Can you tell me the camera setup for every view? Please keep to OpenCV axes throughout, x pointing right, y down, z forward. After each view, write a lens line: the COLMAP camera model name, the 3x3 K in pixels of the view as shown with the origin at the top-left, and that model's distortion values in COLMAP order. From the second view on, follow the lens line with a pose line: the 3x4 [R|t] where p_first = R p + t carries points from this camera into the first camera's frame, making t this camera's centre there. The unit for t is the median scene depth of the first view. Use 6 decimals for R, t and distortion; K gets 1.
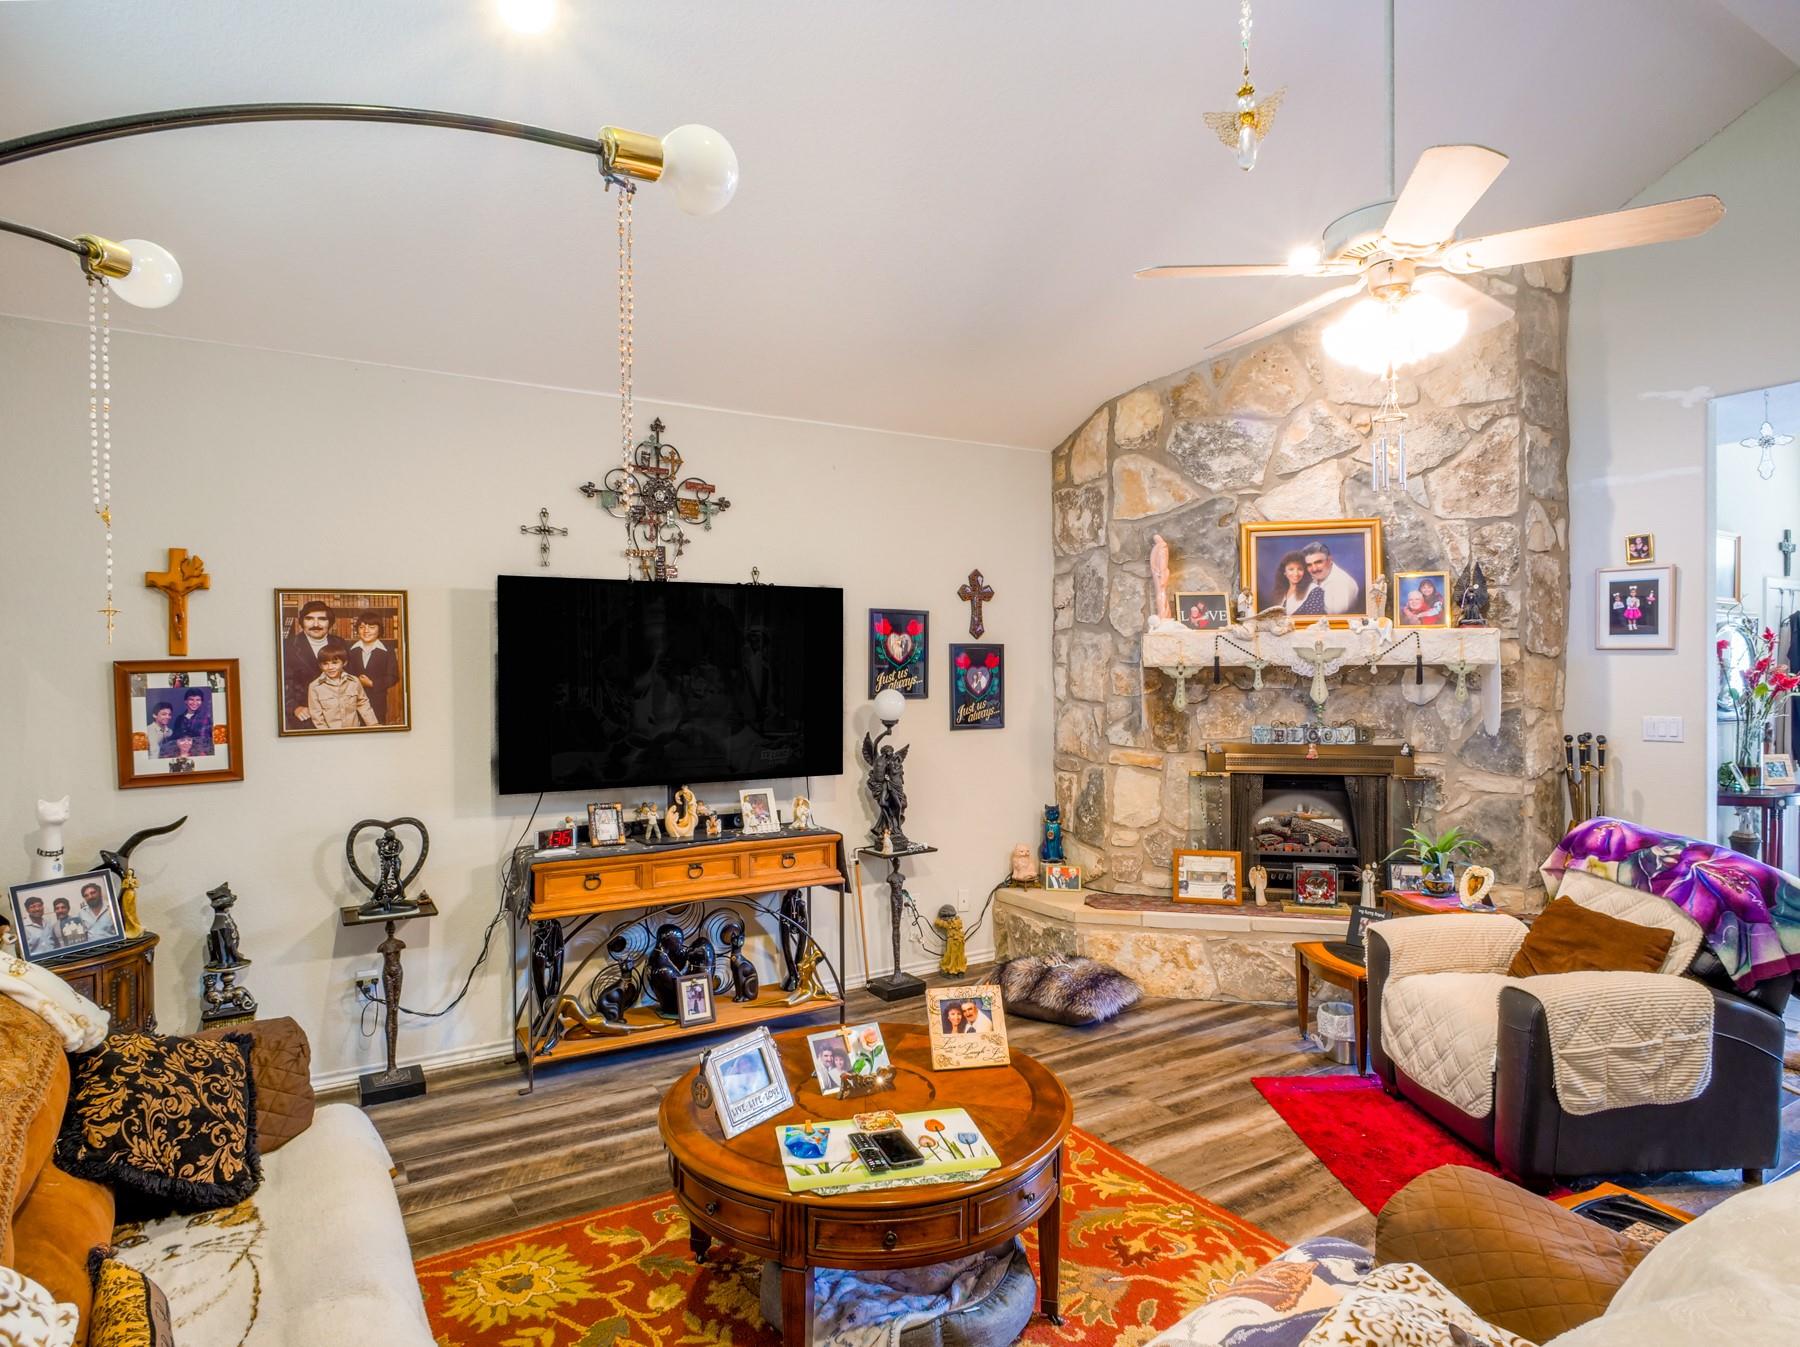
lens RADIAL K [[988.4, 0, 903.5], [0, 988.4, 683.7], [0, 0, 1]] dist [-0.016254, 0.005506]
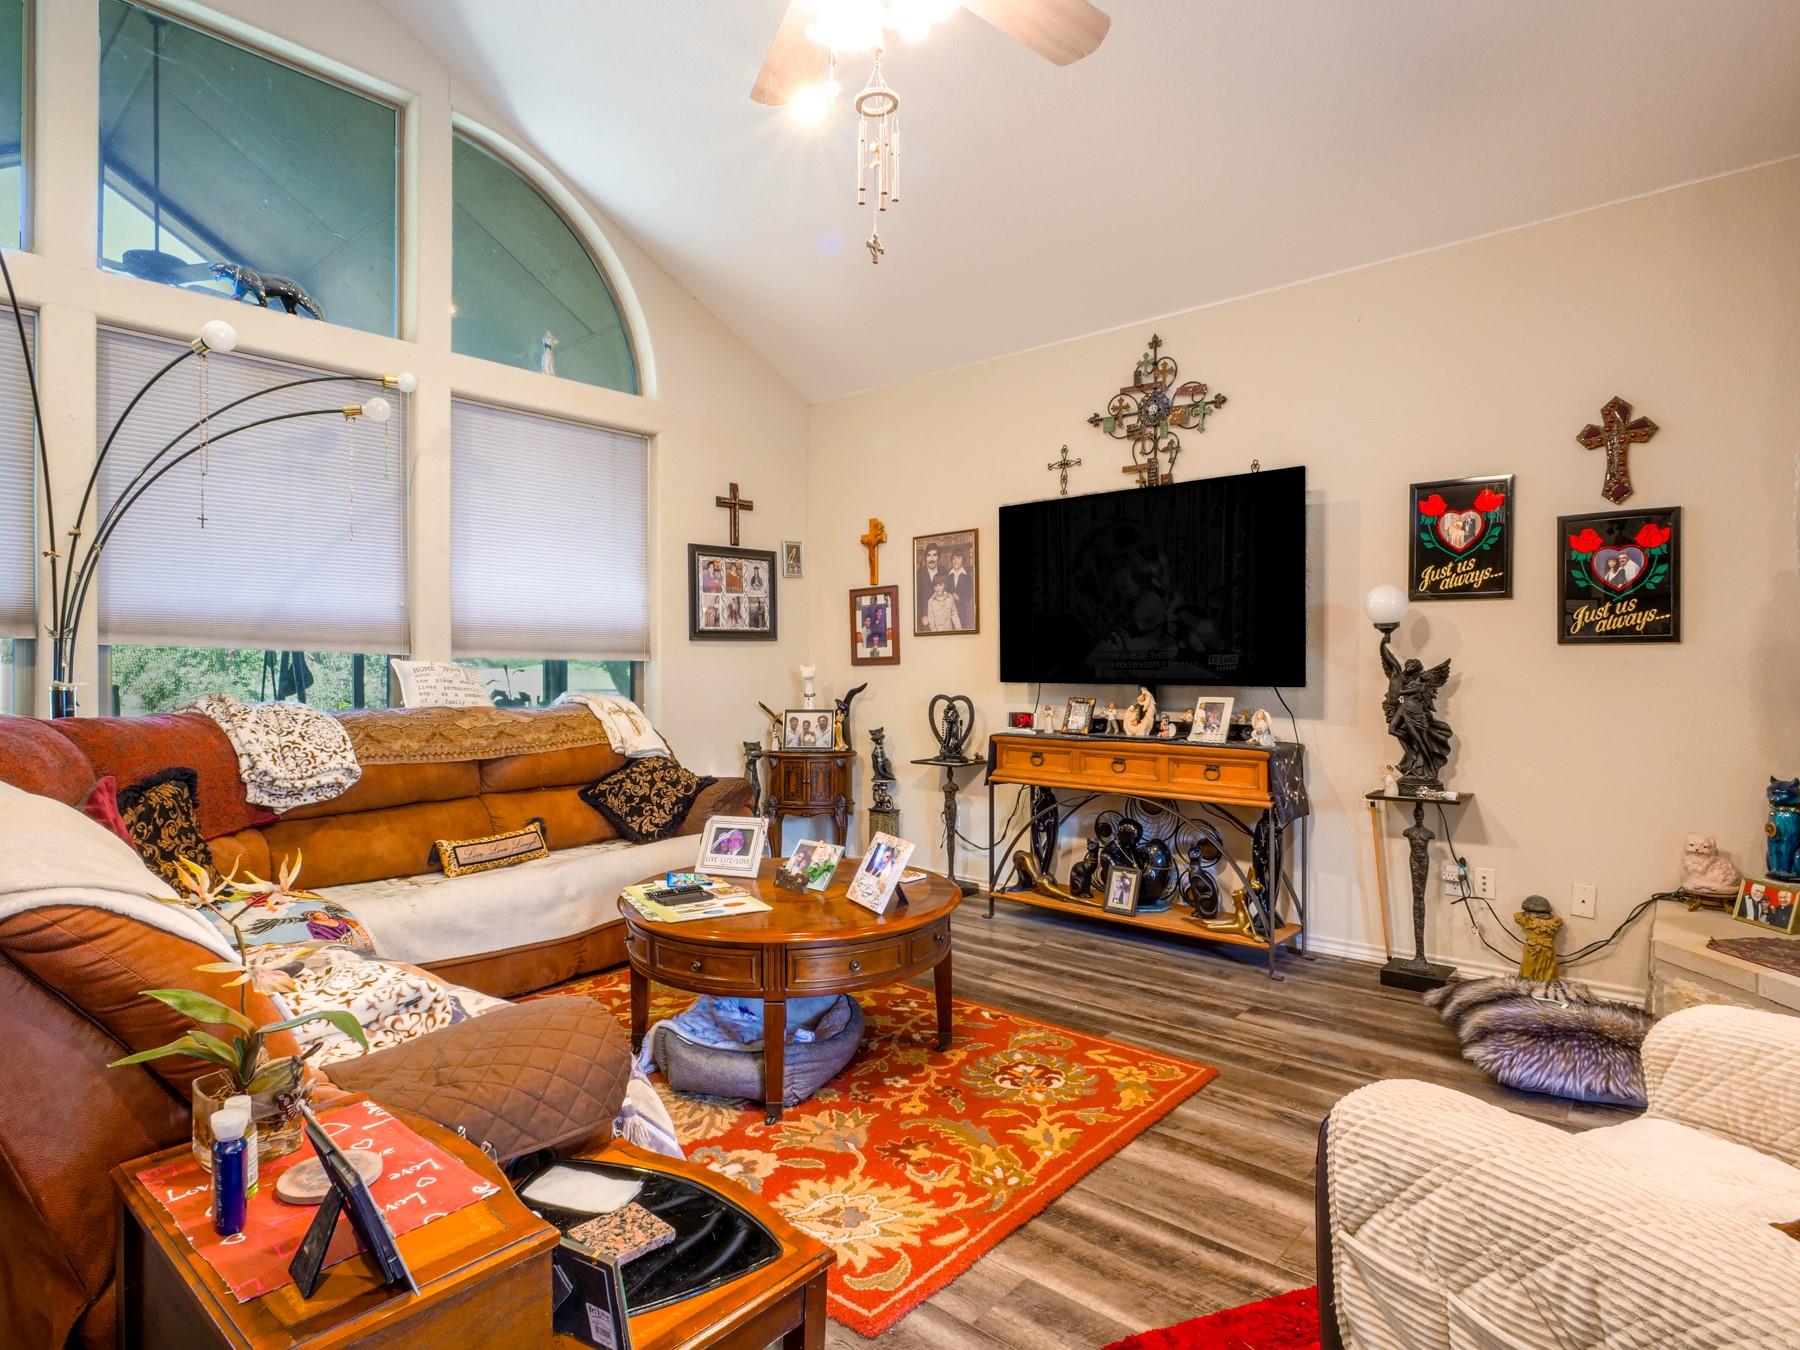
lens RADIAL K [[988.4, 0, 899.6], [0, 988.4, 671.3], [0, 0, 1]] dist [-0.016254, 0.005506]
pose [[0.304532, 0.013794, -0.952402, 0.685162], [-0.012036, 0.999871, 0.010633, 0.079340], [0.952426, 0.008225, 0.304659, 0.449049]]
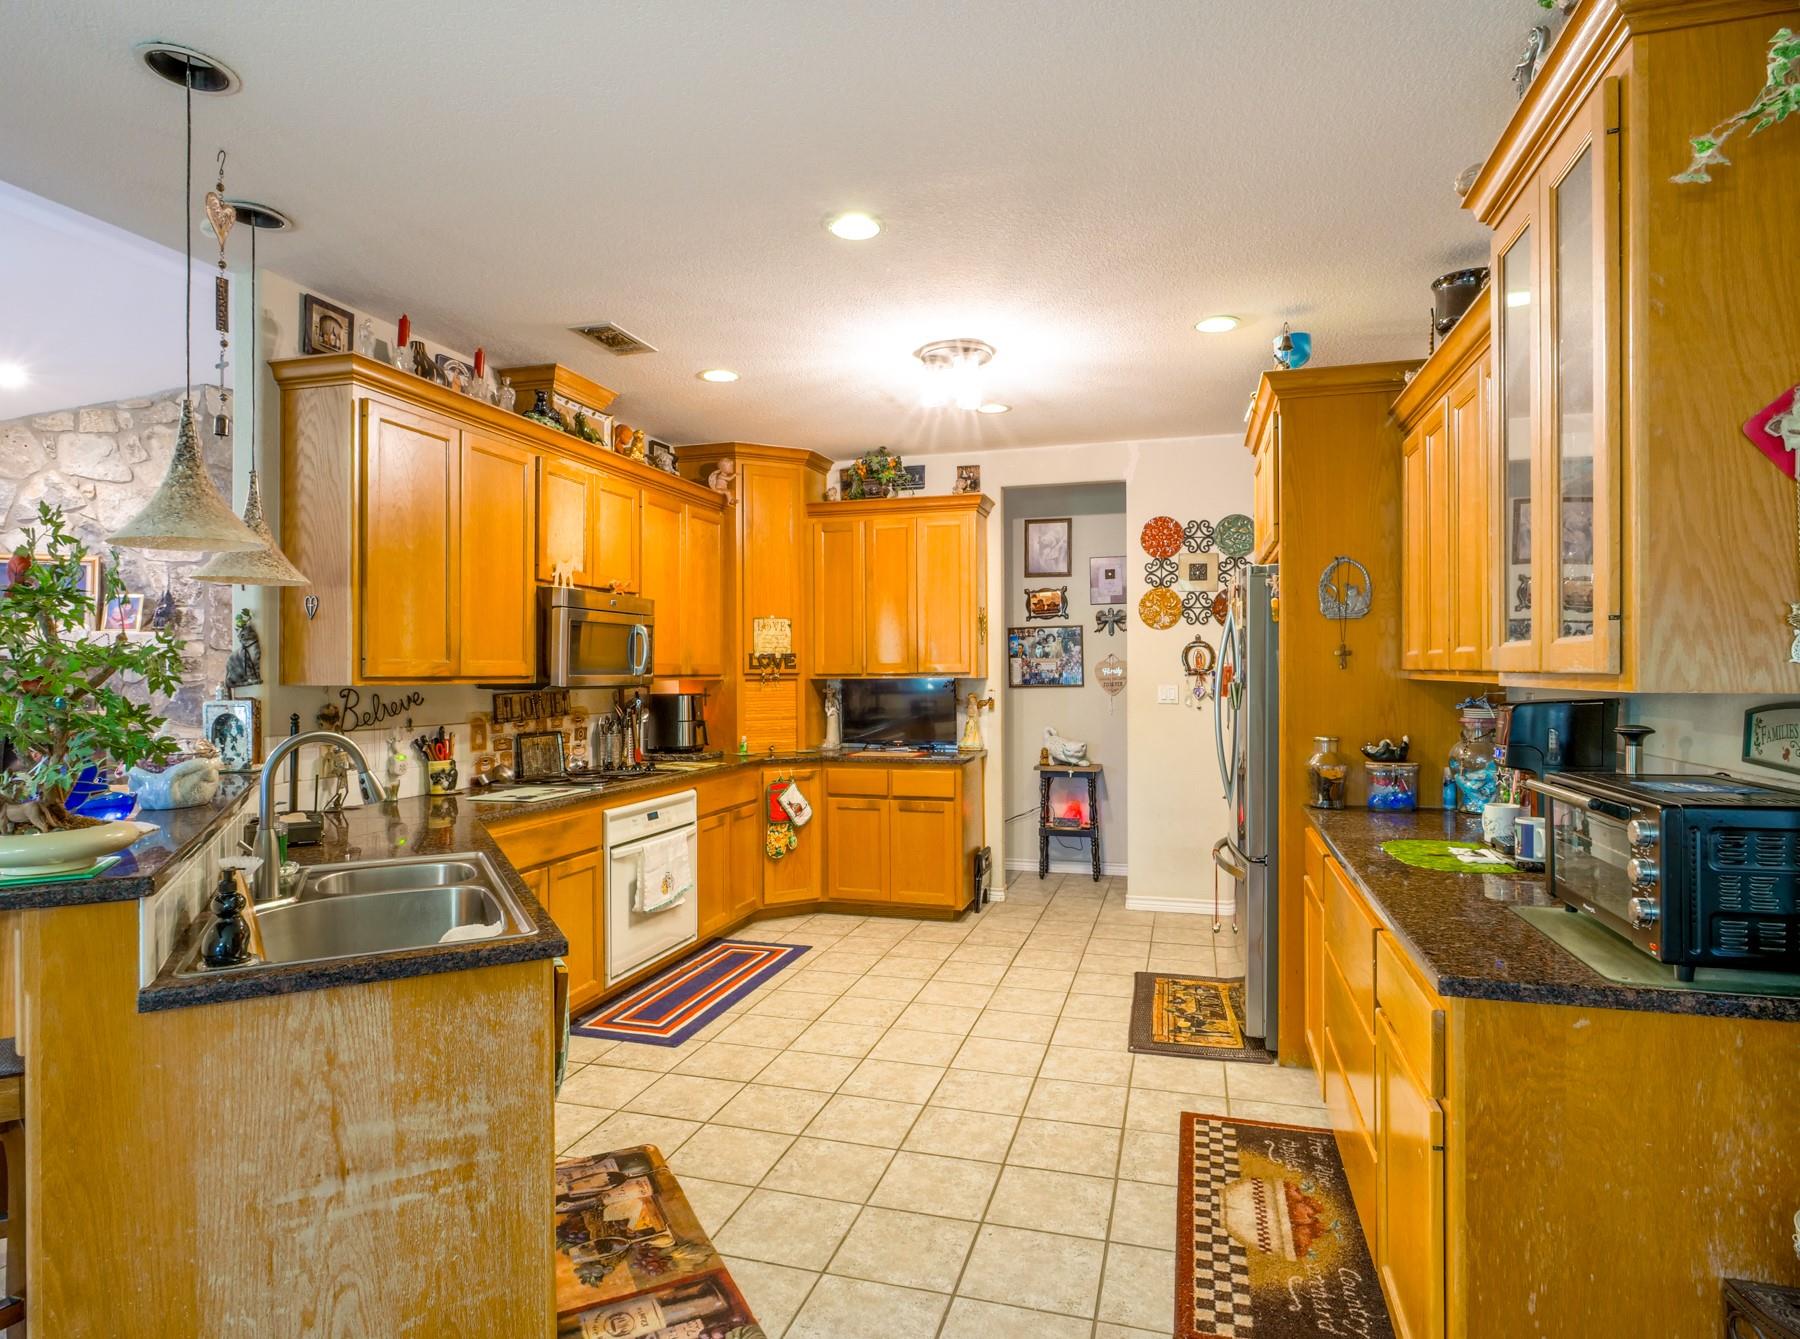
lens RADIAL K [[994.2, 0, 901.2], [0, 994.2, 667.4], [0, 0, 1]] dist [-0.014736, 0.004112]
pose [[0.731203, 0.004256, 0.682146, 0.407401], [0.010658, 0.999787, -0.017662, 0.042761], [-0.682076, 0.020185, 0.731002, -1.031400]]
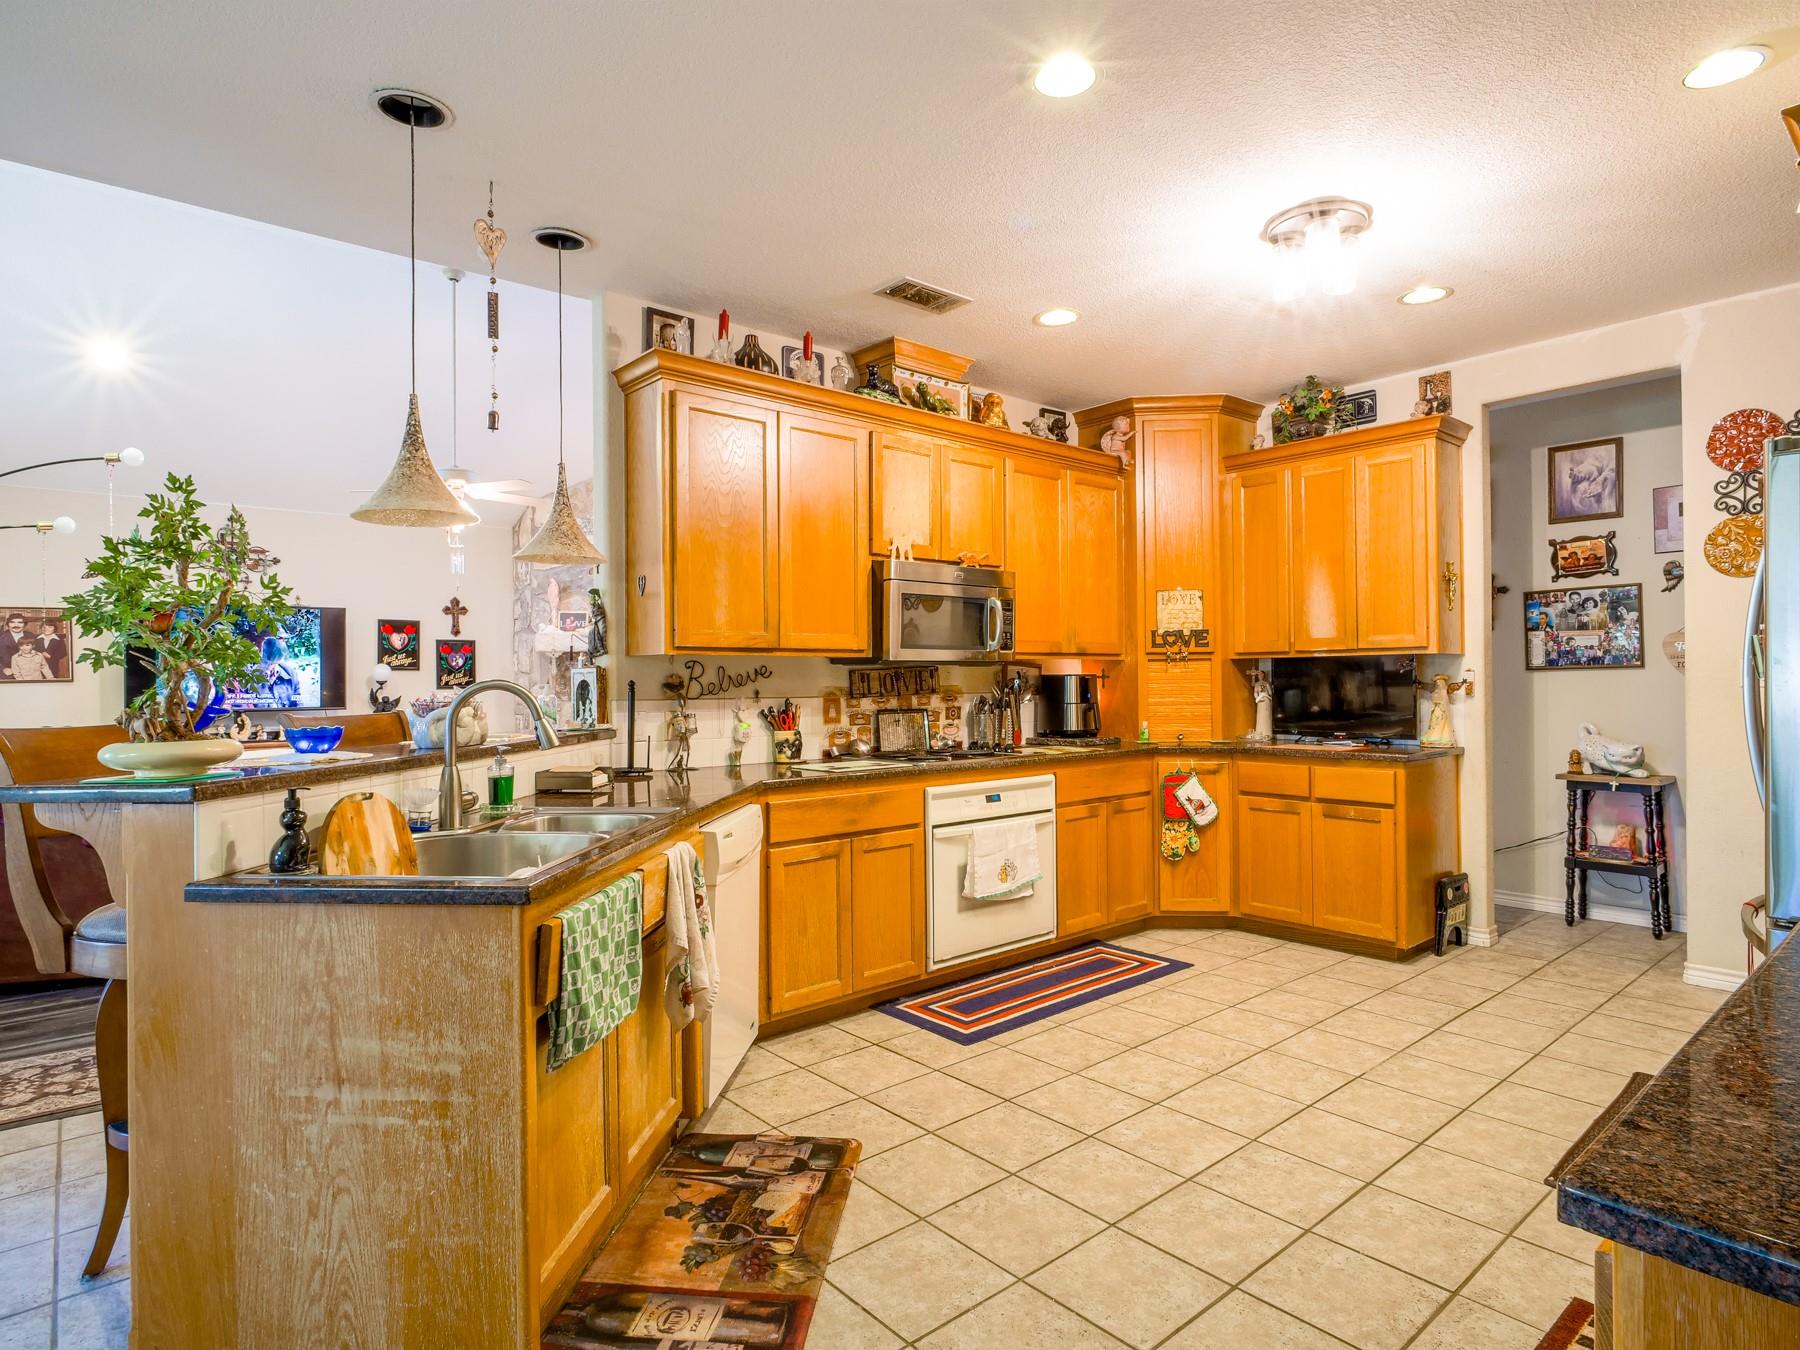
lens RADIAL K [[988.4, 0, 899.4], [0, 988.4, 674.5], [0, 0, 1]] dist [-0.016254, 0.005506]
pose [[0.985094, -0.003567, 0.171978, 0.680304], [0.007013, 0.999787, -0.019436, 0.074517], [-0.171872, 0.020353, 0.984909, -1.037682]]
